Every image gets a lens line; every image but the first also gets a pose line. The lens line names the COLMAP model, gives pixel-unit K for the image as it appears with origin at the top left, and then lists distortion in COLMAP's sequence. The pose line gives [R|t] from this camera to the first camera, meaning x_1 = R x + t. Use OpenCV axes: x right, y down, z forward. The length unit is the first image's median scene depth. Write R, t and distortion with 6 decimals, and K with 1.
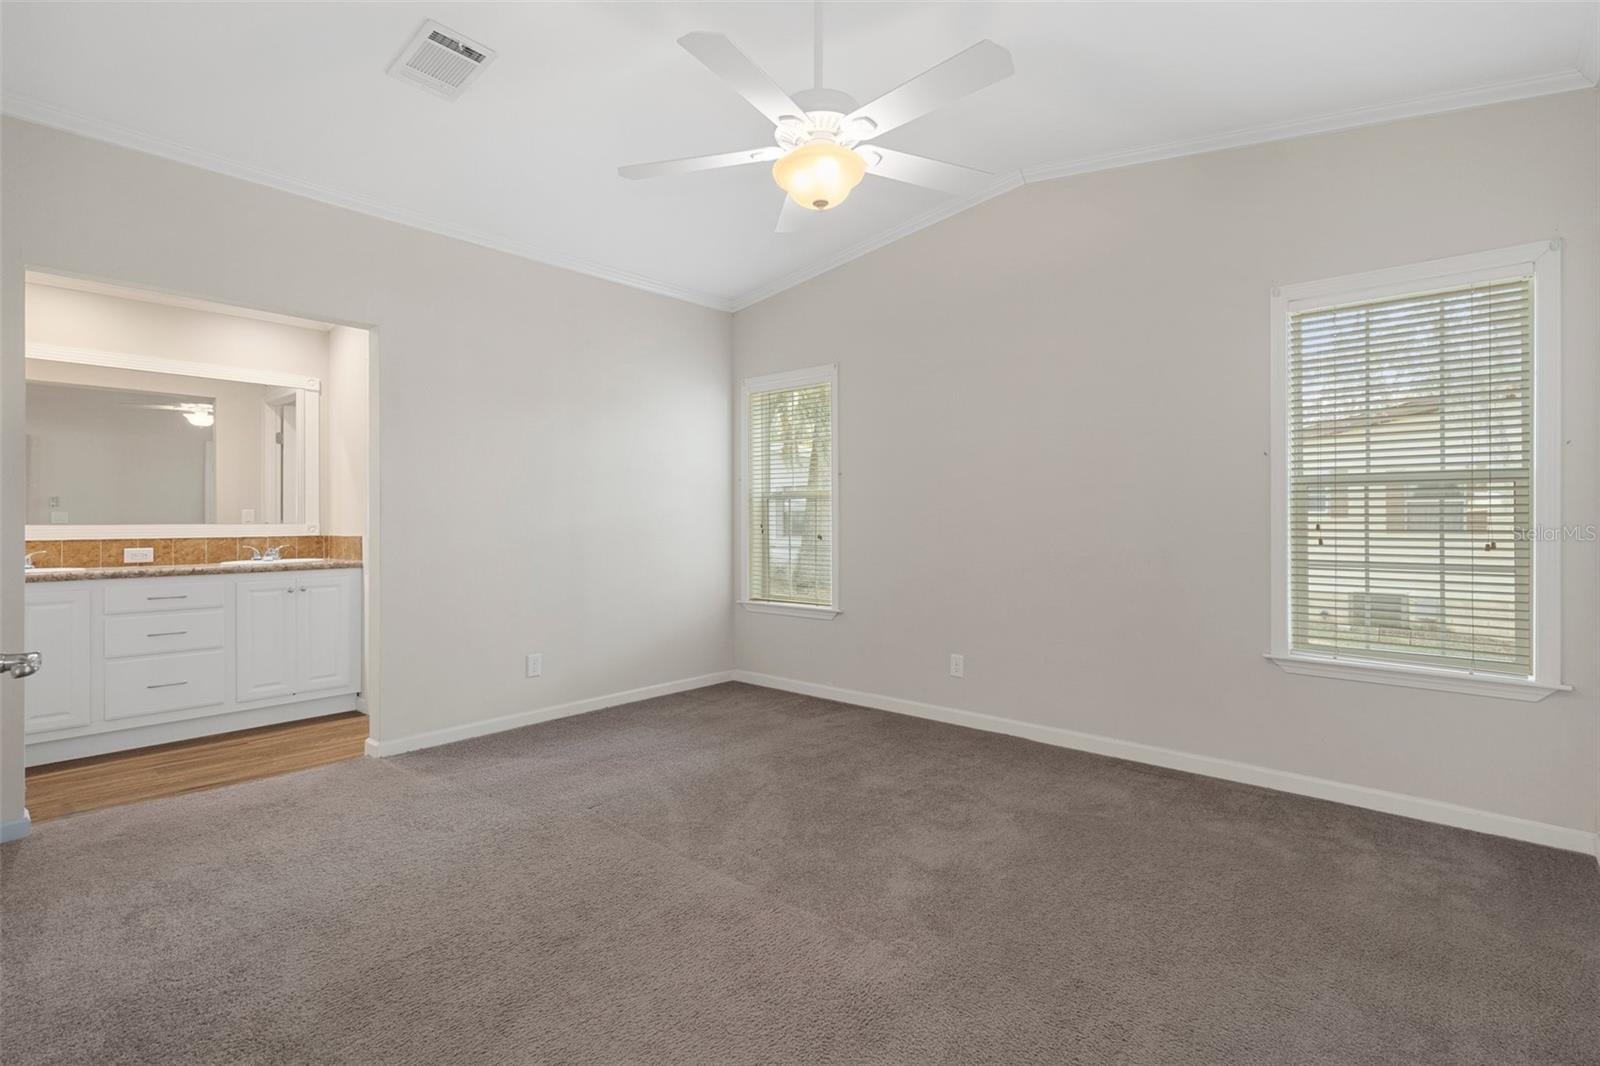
lens RADIAL K [[758.9, 0, 804.7], [0, 758.9, 517.8], [0, 0, 1]] dist [0.000233, -0.000847]
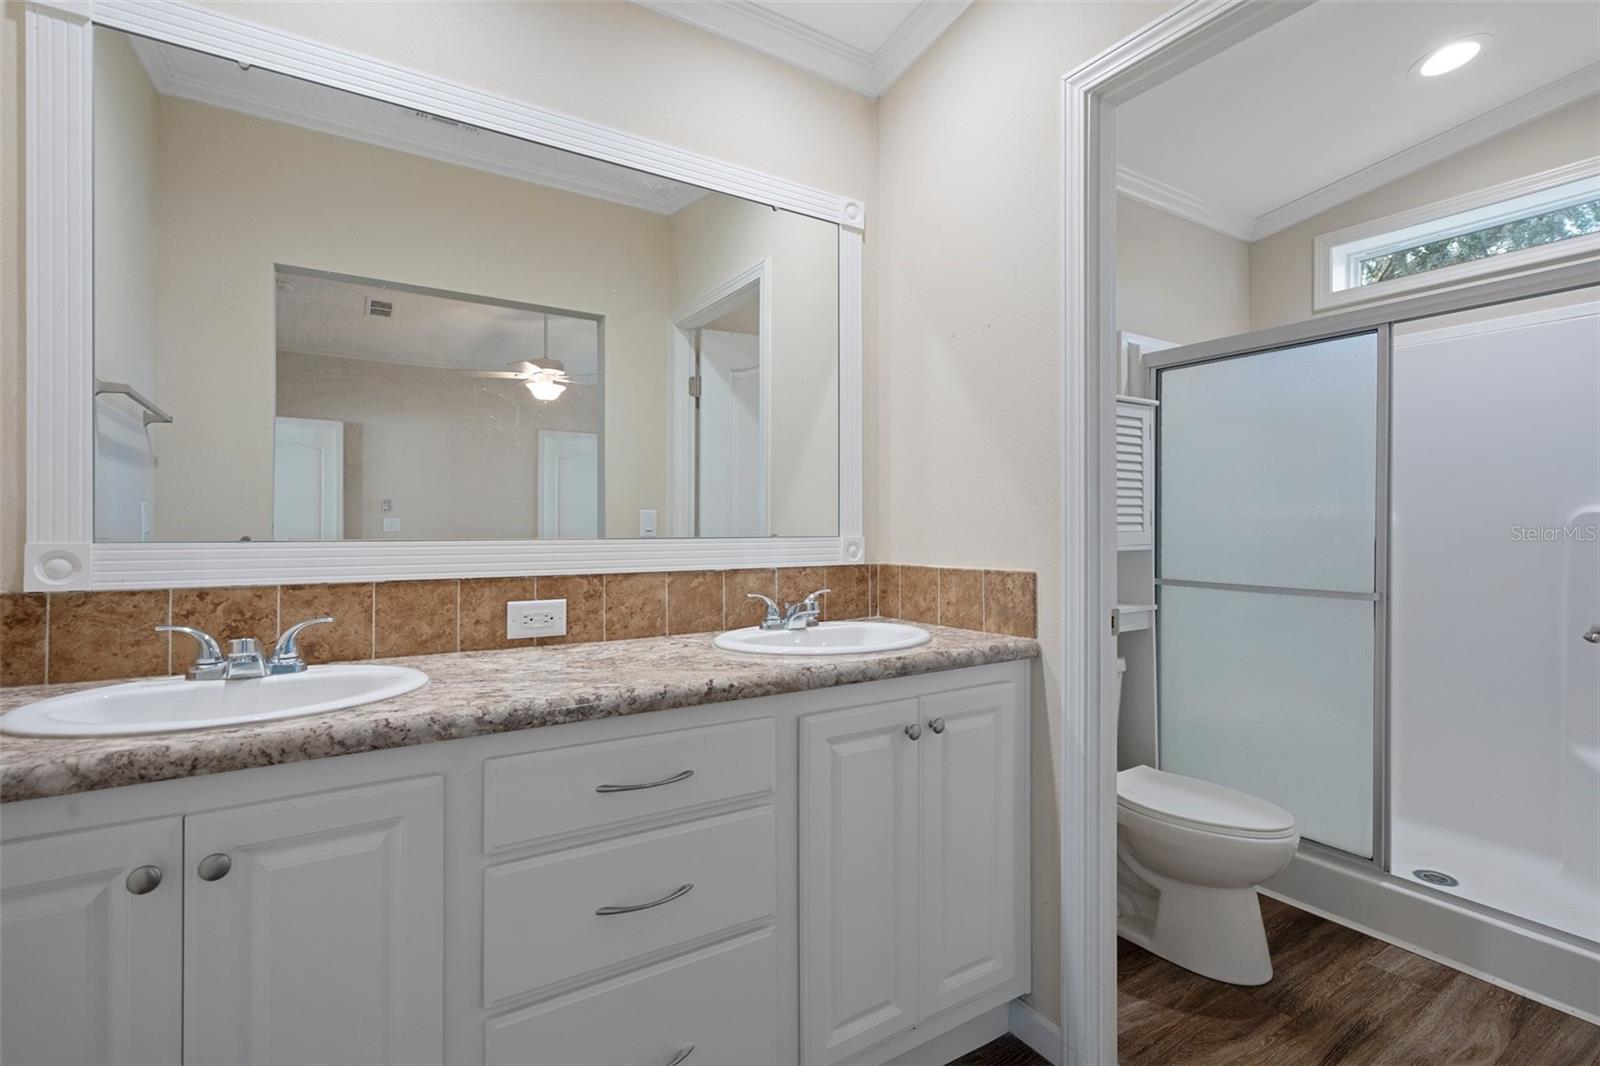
lens RADIAL K [[750.8, 0, 801.3], [0, 750.8, 527.5], [0, 0, 1]] dist [-0.000411, 0.001101]
pose [[0.960303, 0.002273, -0.278949, -0.601456], [-0.001786, 0.999996, 0.002000, 0.001582], [0.278953, -0.001422, 0.960304, 0.627531]]
